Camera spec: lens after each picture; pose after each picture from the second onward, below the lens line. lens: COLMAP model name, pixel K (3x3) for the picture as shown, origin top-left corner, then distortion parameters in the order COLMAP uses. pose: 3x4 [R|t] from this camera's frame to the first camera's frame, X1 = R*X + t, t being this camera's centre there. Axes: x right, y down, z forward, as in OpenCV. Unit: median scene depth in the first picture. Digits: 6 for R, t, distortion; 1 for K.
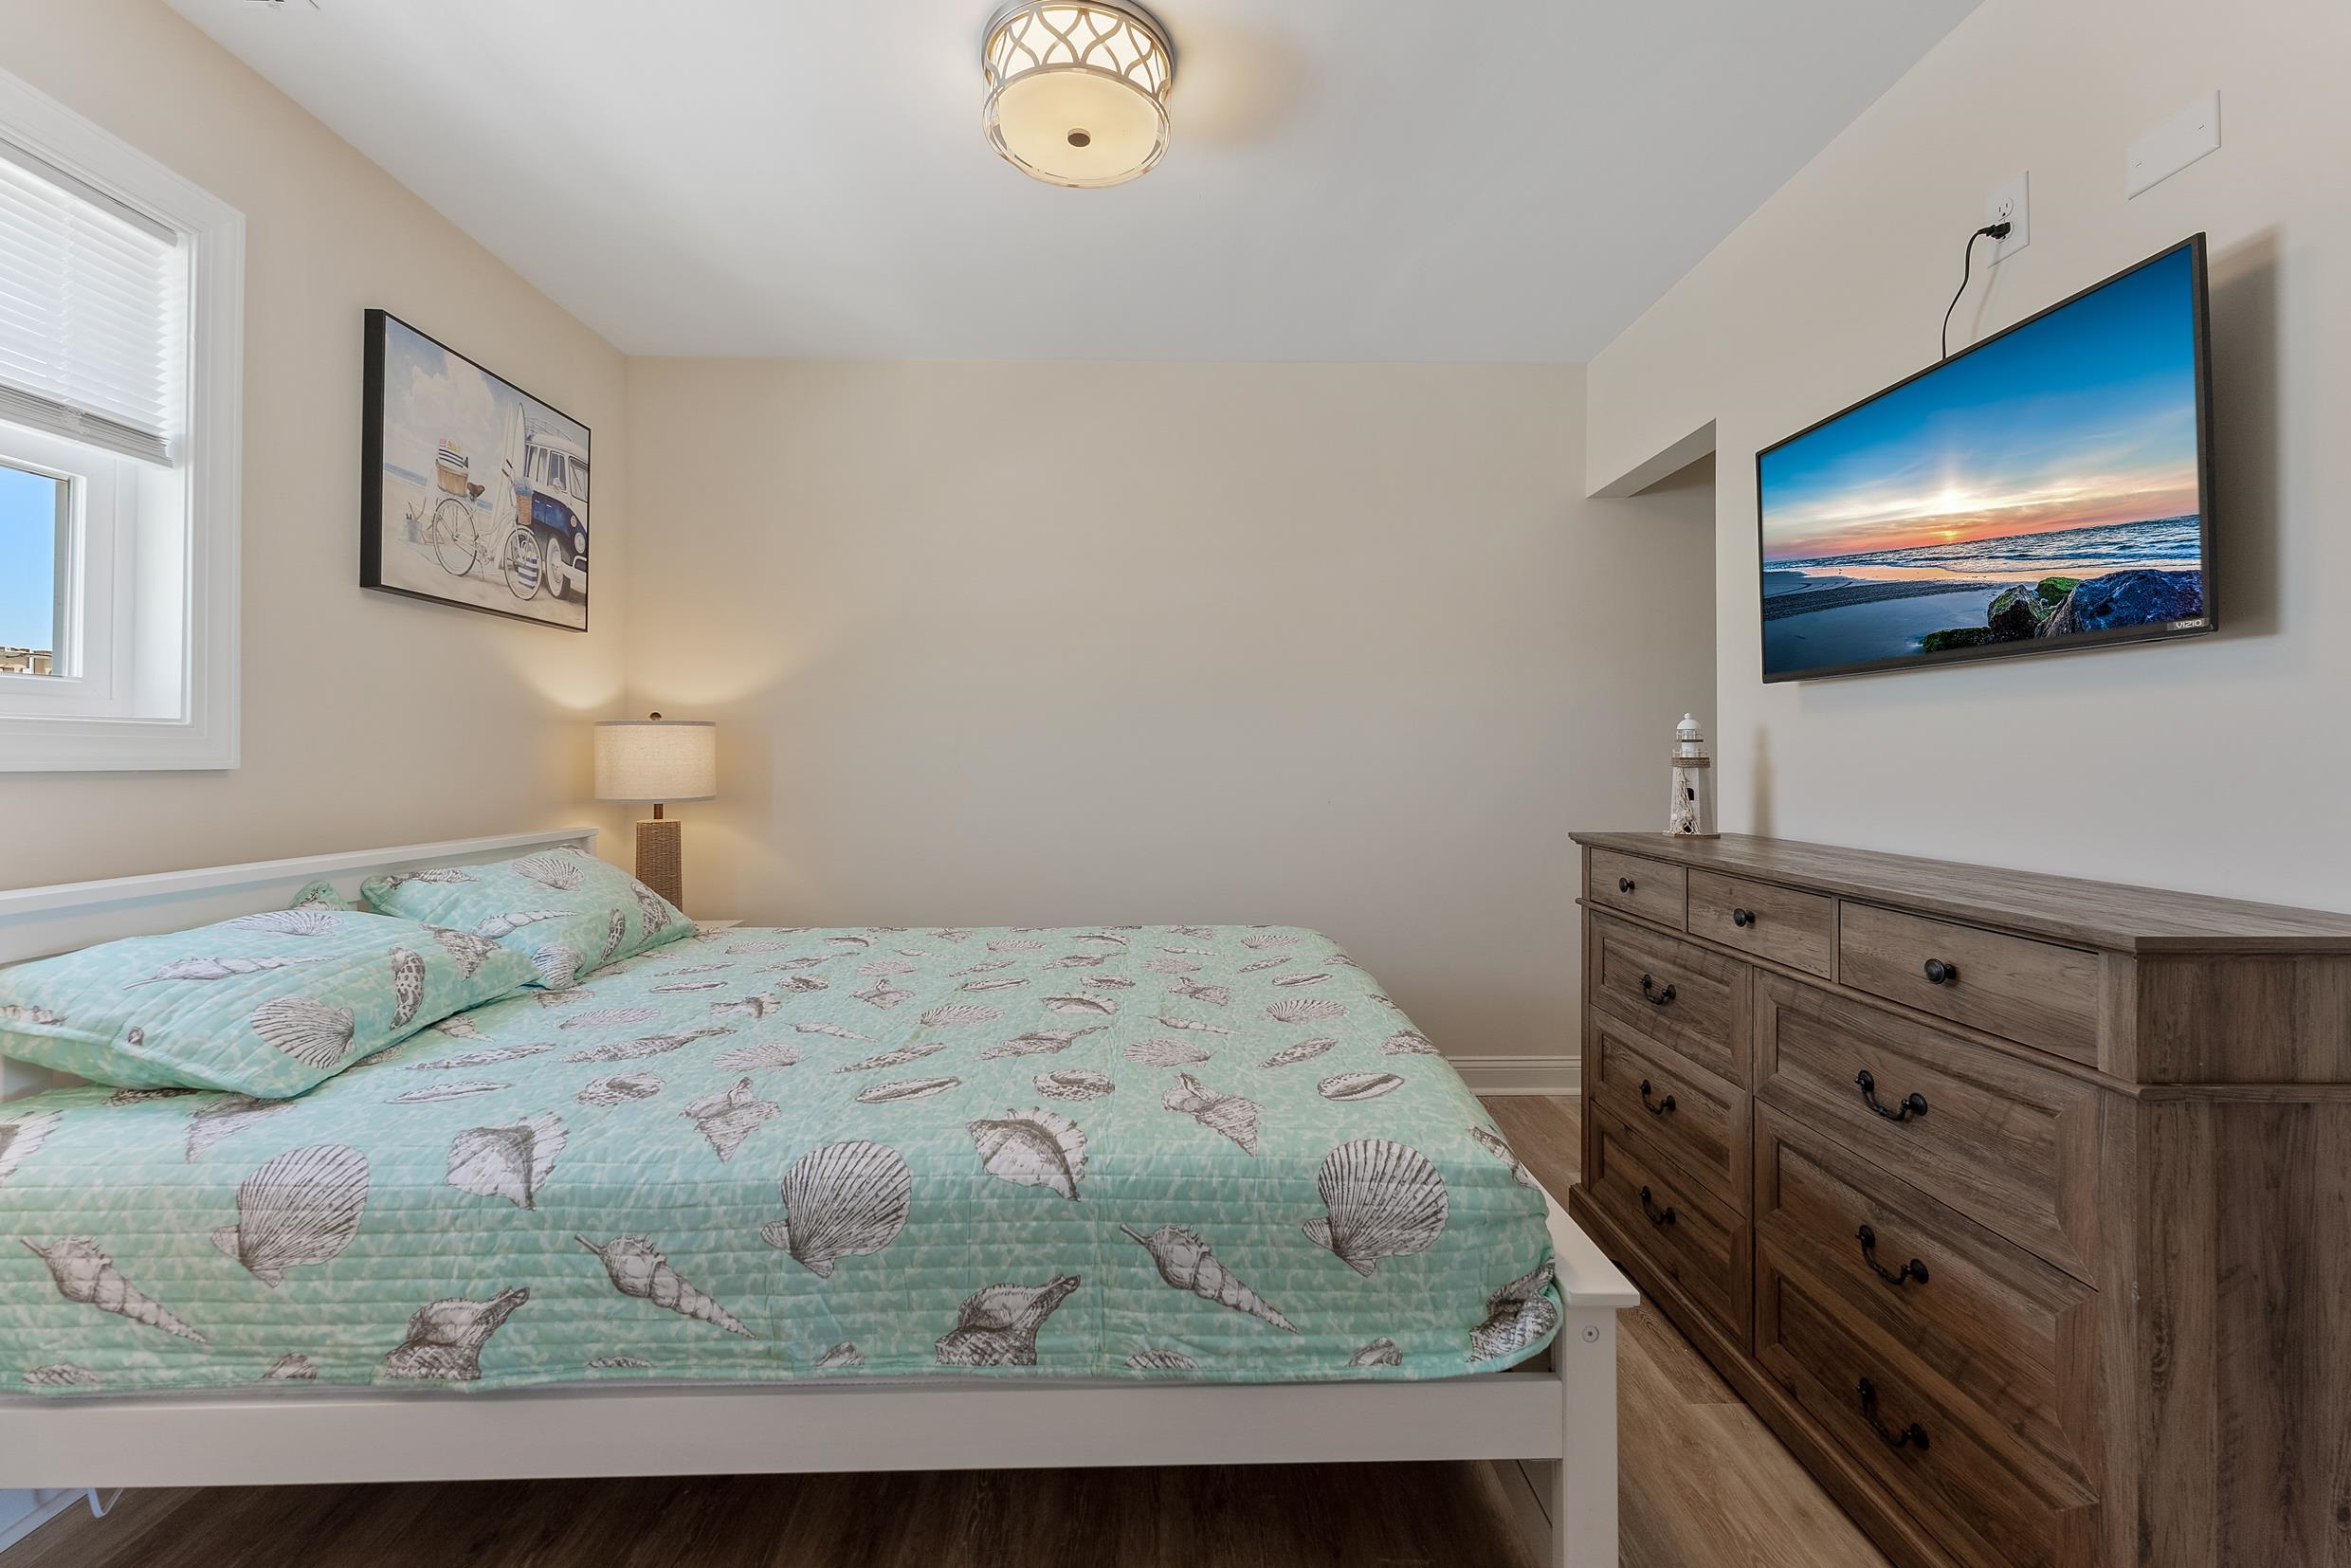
lens RADIAL K [[936.6, 0, 1157.2], [0, 936.6, 750.4], [0, 0, 1]] dist [0.000799, 0.000152]
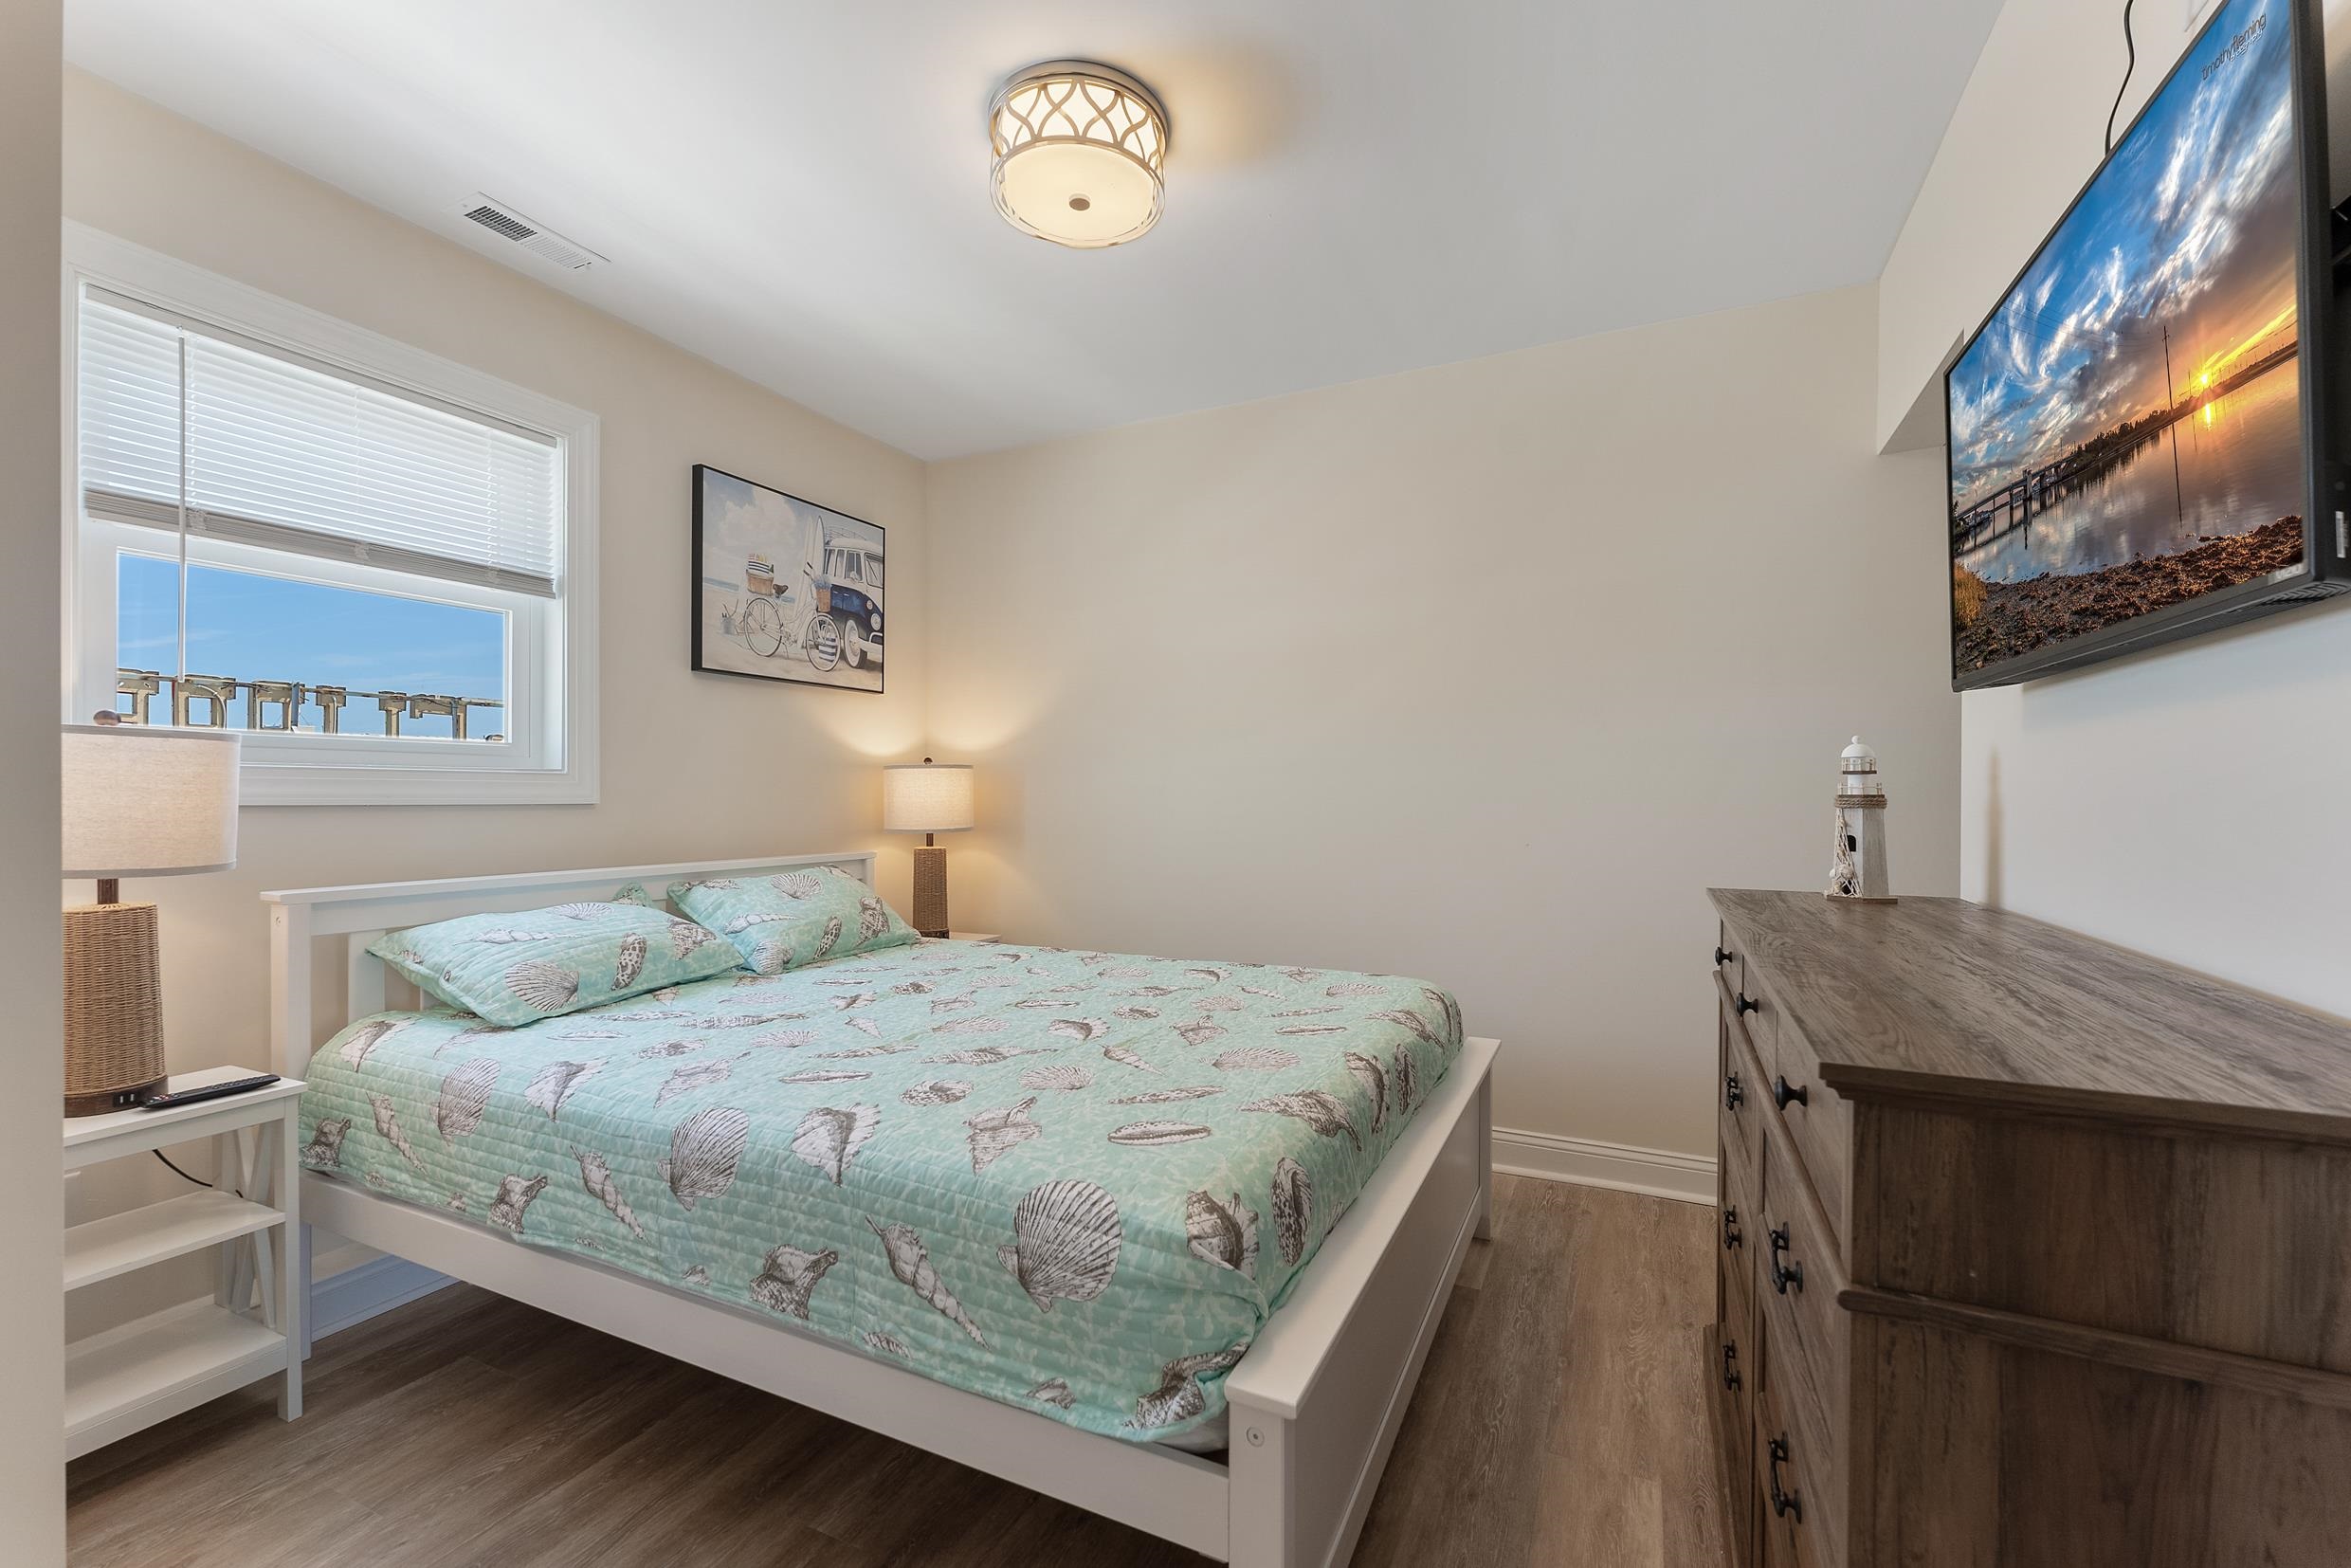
lens RADIAL K [[936.6, 0, 1178.7], [0, 936.6, 798.3], [0, 0, 1]] dist [0.000799, 0.000152]
pose [[0.899240, 0.001041, -0.437454, 0.654530], [0.004224, 0.999930, 0.011063, -0.000362], [0.437435, -0.011797, 0.899173, 0.137506]]
